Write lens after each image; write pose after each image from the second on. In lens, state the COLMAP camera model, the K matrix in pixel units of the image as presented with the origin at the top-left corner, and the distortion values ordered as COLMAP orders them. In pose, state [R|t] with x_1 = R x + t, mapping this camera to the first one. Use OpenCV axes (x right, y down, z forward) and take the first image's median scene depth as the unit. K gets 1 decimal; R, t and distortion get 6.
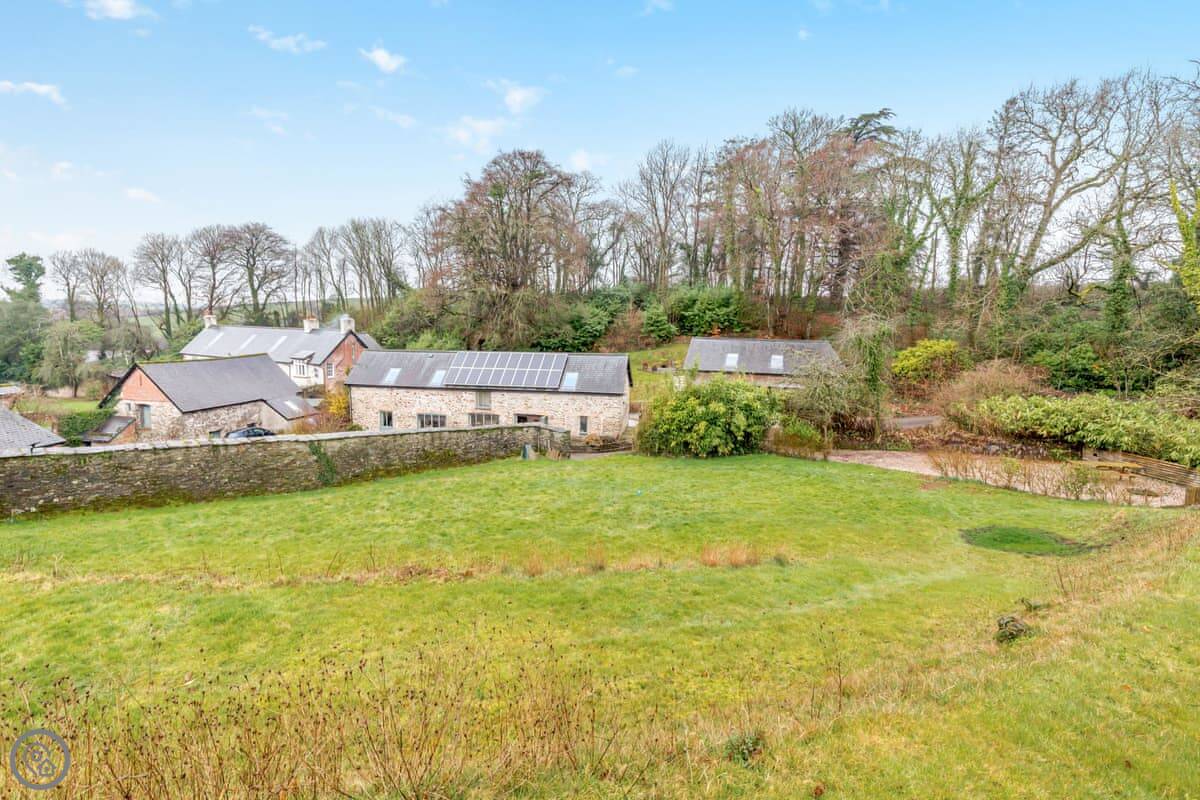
lens RADIAL K [[692.1, 0, 599.6], [0, 692.1, 400.4], [0, 0, 1]] dist [0.003282, 0.000566]
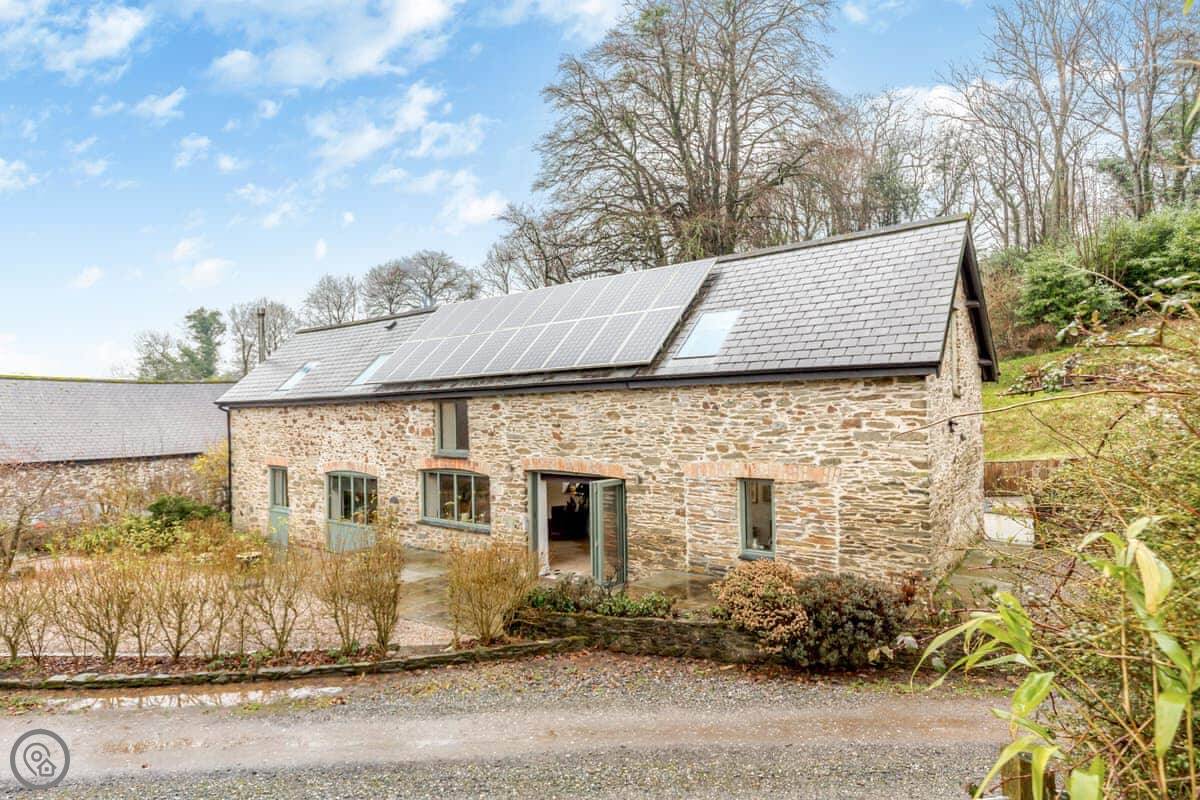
lens RADIAL K [[692.1, 0, 601.7], [0, 692.1, 400.3], [0, 0, 1]] dist [0.003282, 0.000566]
pose [[0.889828, -0.040745, -0.454474, 0.035937], [-0.029817, 0.988684, -0.147020, 0.030805], [0.455322, 0.144373, 0.878543, 0.742154]]
